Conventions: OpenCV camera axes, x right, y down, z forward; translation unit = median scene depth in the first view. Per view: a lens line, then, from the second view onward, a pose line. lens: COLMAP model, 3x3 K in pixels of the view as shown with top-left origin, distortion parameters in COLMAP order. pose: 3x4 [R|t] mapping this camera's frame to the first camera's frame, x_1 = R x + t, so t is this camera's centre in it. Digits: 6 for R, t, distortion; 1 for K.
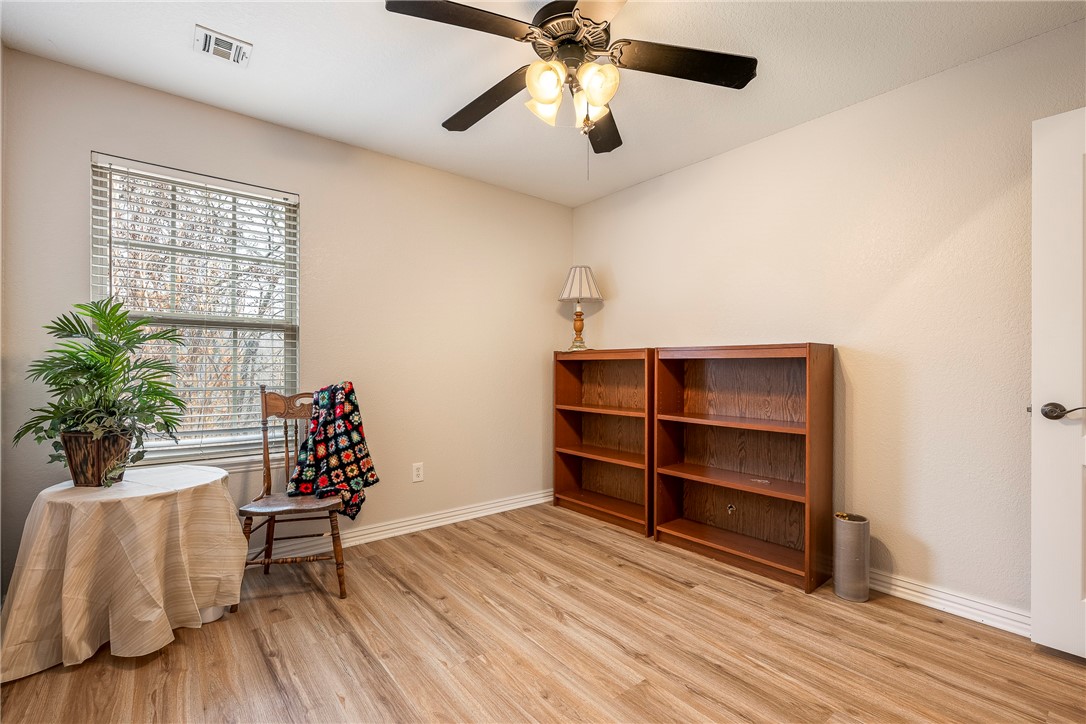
lens RADIAL K [[473.7, 0, 548.0], [0, 473.7, 359.0], [0, 0, 1]] dist [-0.004522, 0.001790]
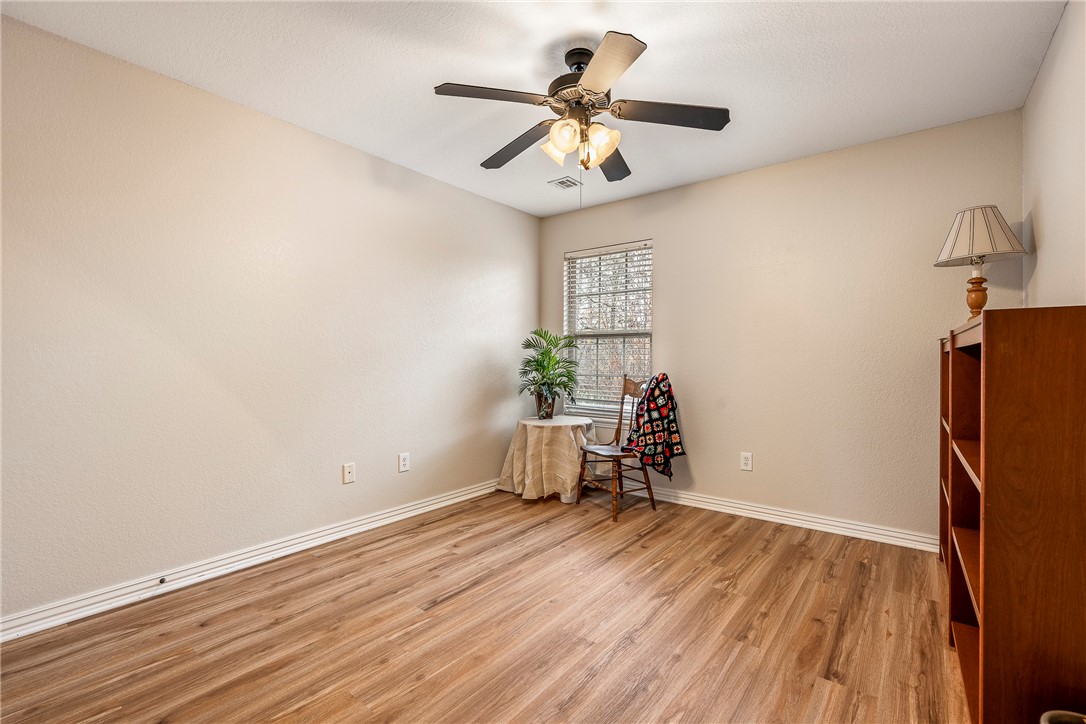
lens RADIAL K [[473.7, 0, 551.4], [0, 473.7, 366.5], [0, 0, 1]] dist [-0.004522, 0.001790]
pose [[0.241878, 0.009722, -0.970258, 0.811225], [0.016328, 0.999767, 0.014088, 0.006331], [0.970169, -0.019250, 0.241663, 0.412635]]
